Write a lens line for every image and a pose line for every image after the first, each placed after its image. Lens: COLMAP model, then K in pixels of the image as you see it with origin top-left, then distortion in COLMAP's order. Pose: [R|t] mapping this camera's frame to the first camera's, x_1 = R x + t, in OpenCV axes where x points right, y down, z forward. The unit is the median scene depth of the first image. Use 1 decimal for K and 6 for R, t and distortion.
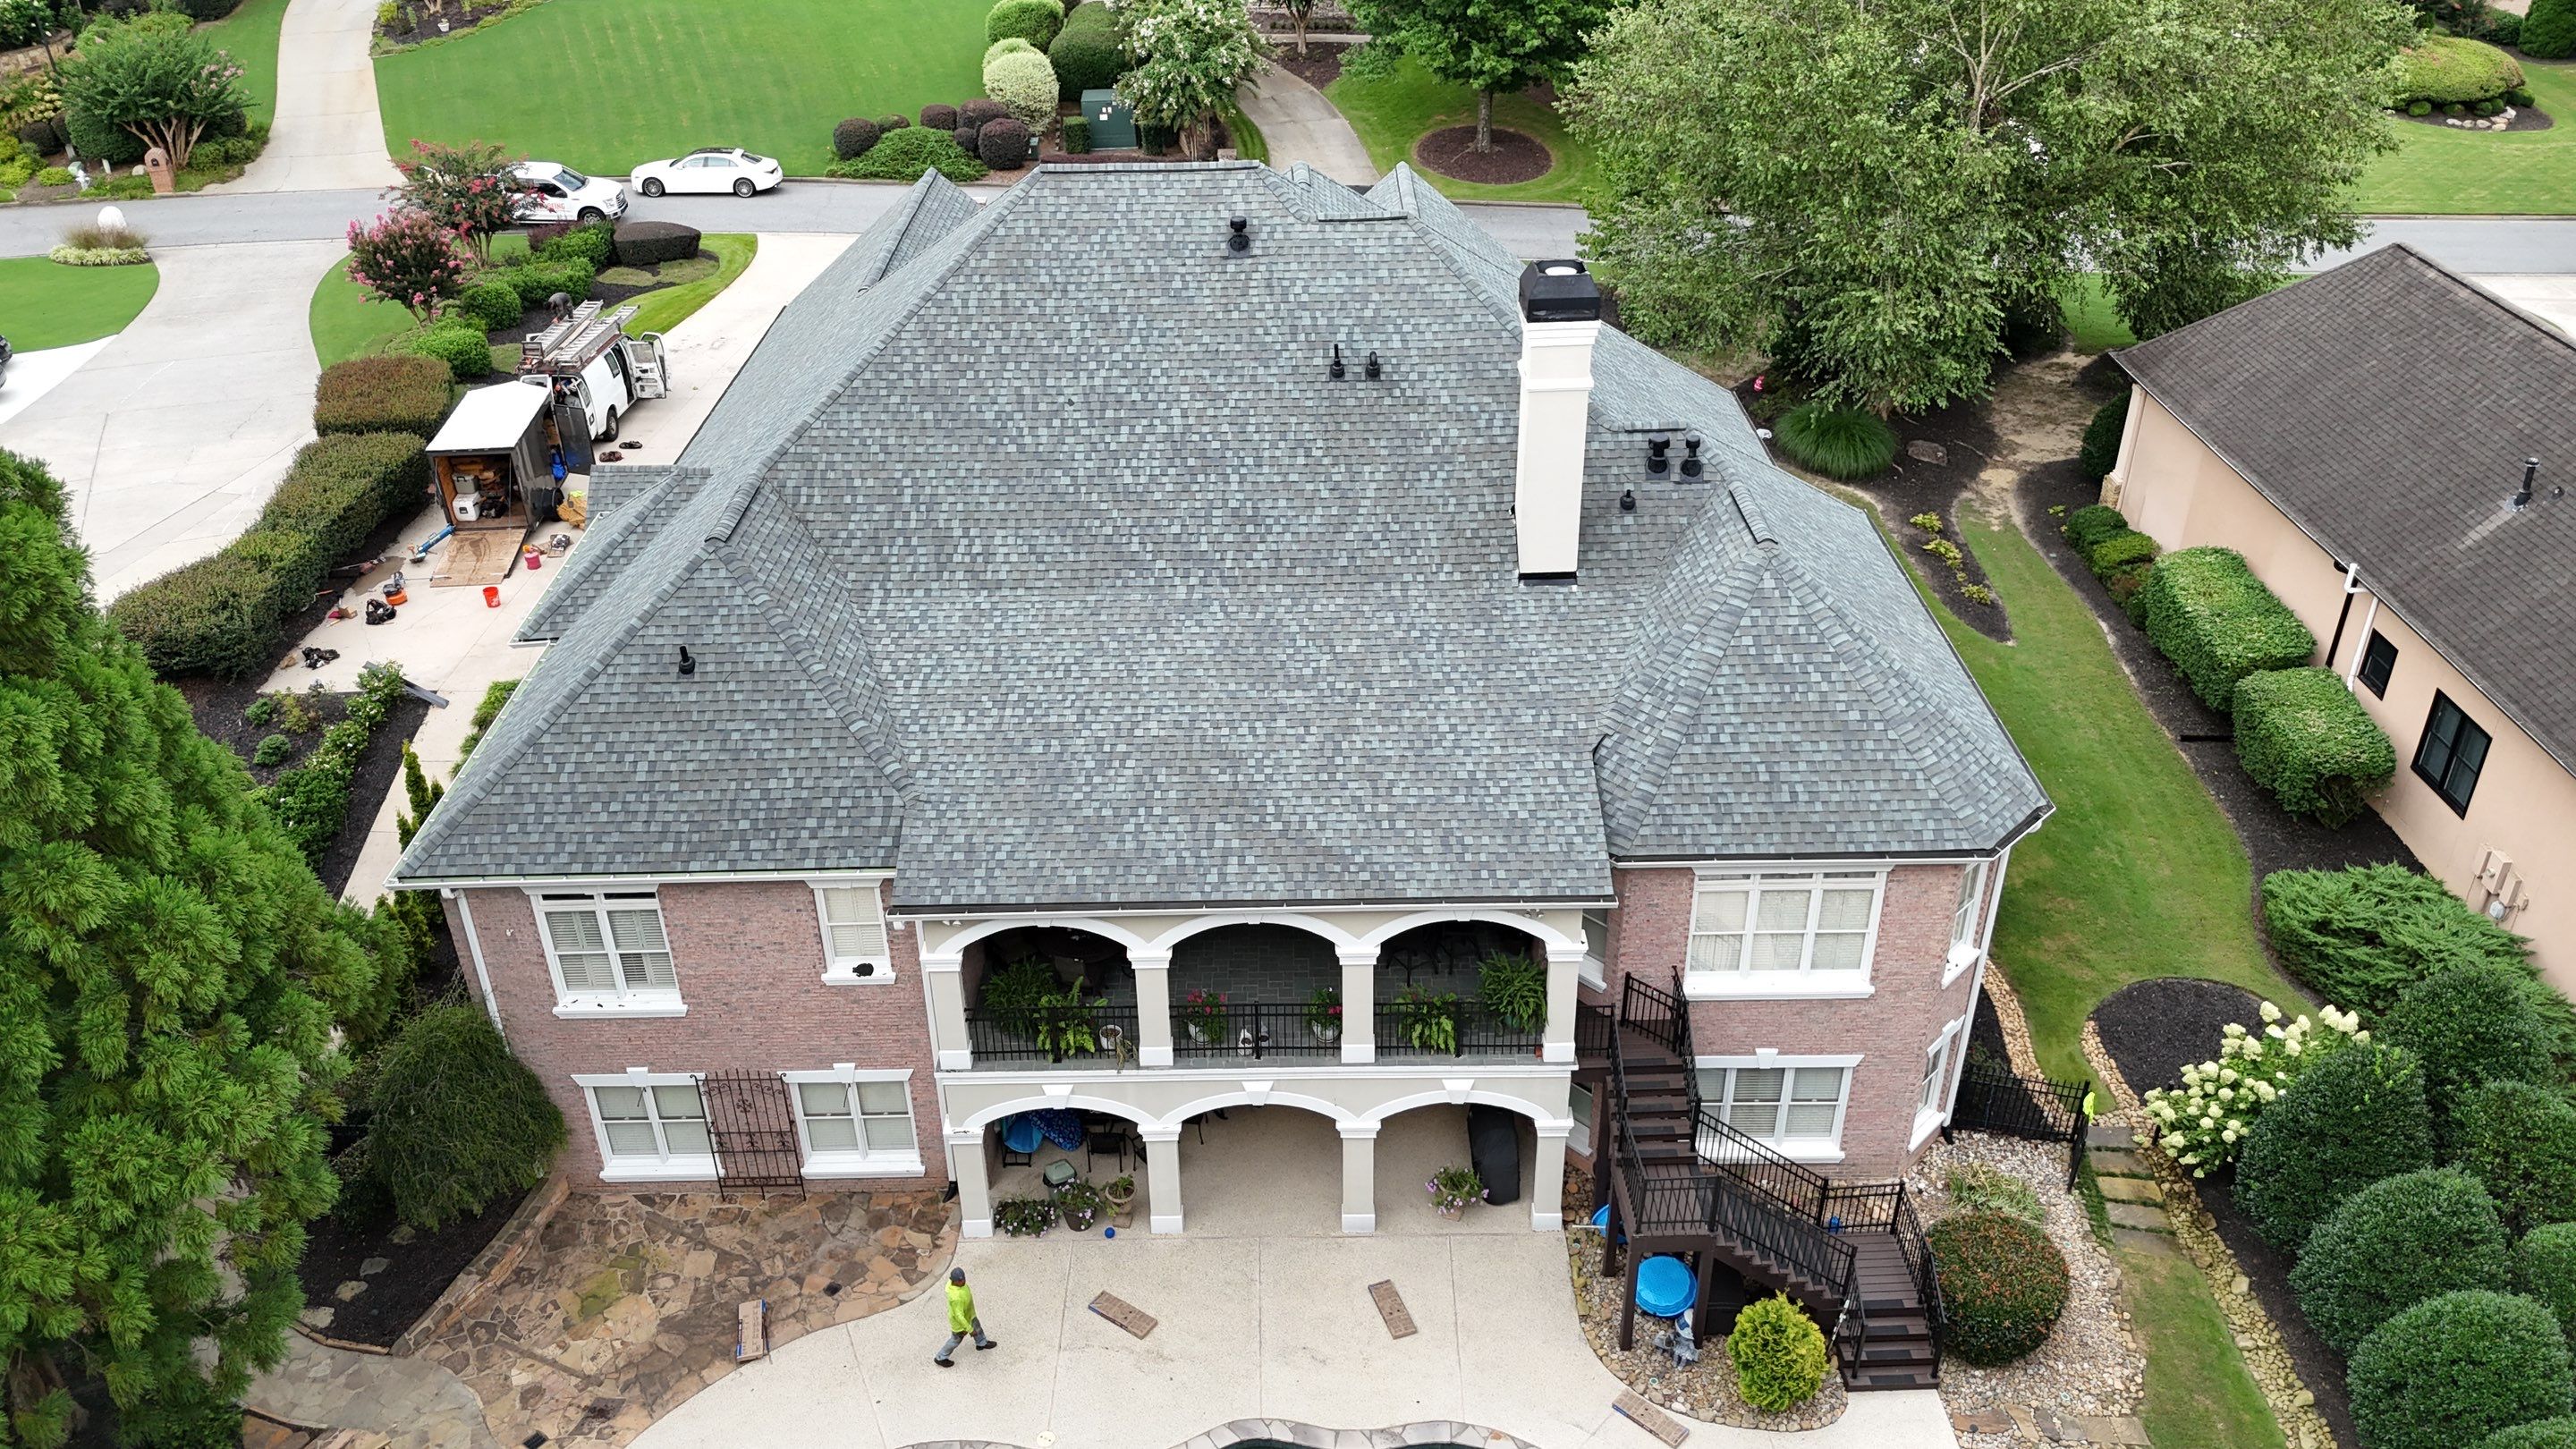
lens RADIAL K [[1900.9, 0, 1302.7], [0, 1900.9, 726.6], [0, 0, 1]] dist [0.068993, -0.013624]
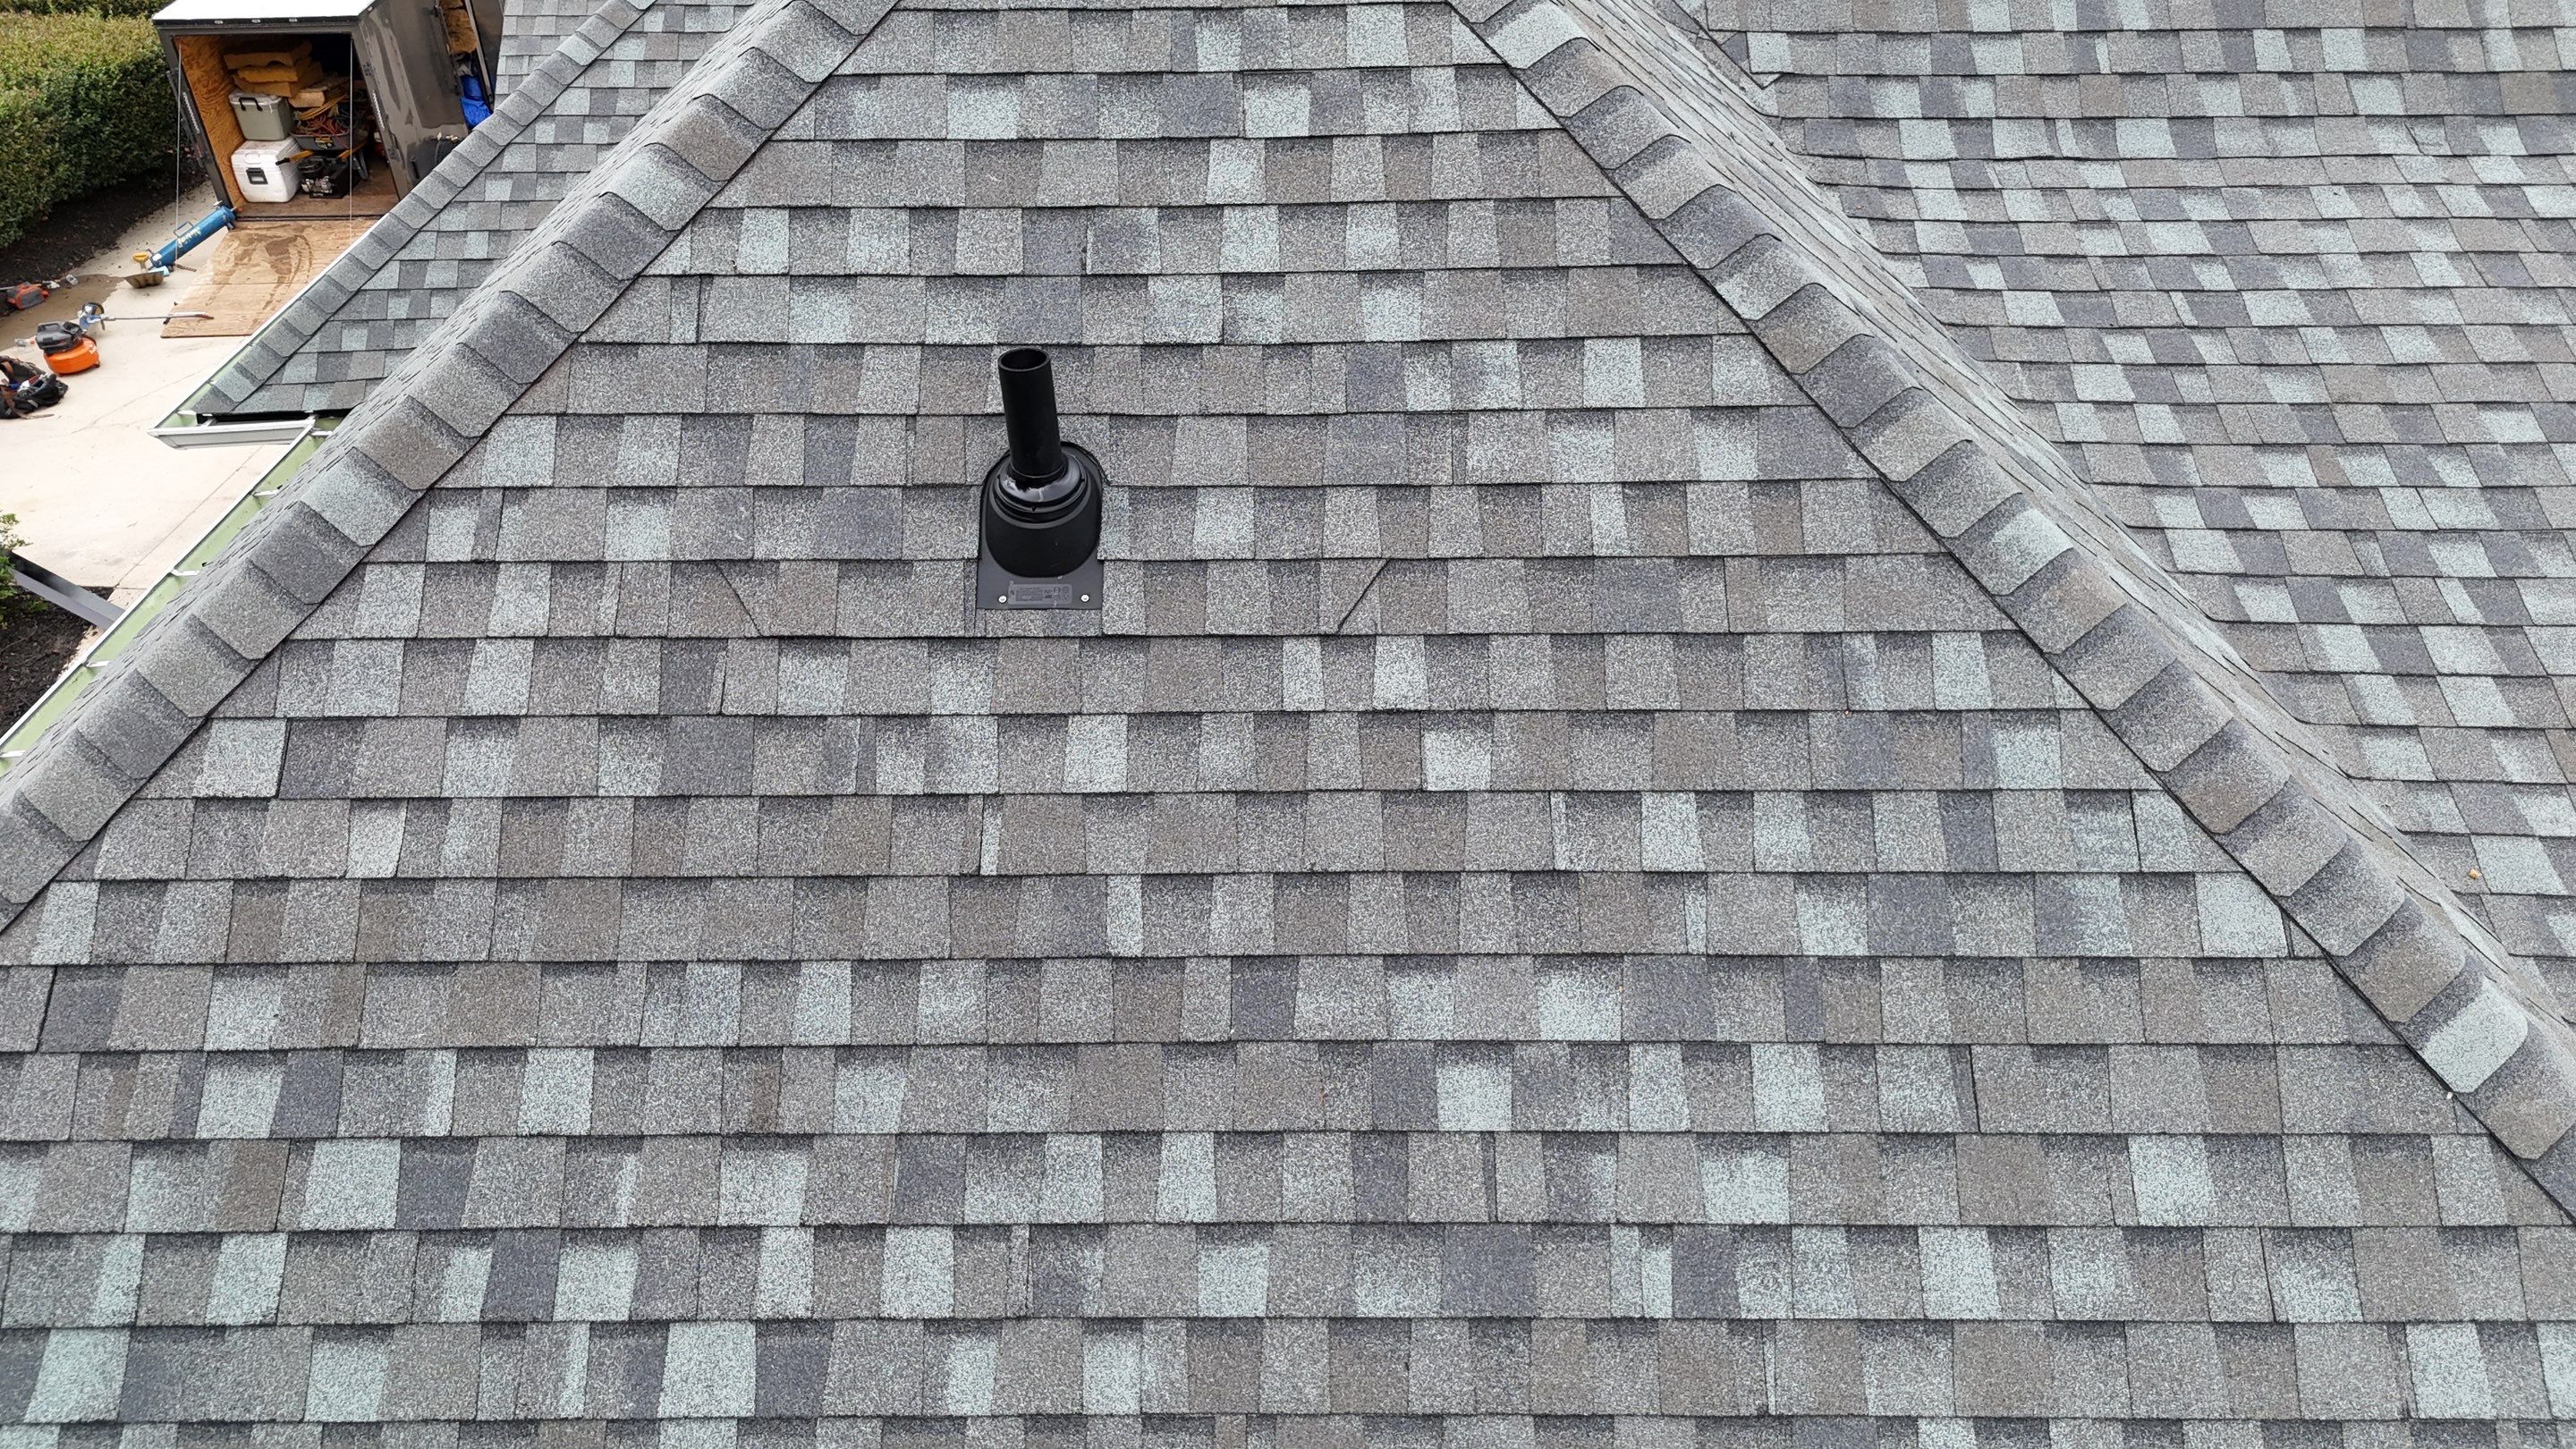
lens RADIAL K [[1900.9, 0, 1287.7], [0, 1900.9, 726.4], [0, 0, 1]] dist [0.068993, -0.013624]
pose [[0.999821, 0.015237, -0.011216, -0.303093], [-0.014531, 0.998063, 0.060488, -0.025179], [0.012116, -0.060315, 0.998106, 0.870368]]
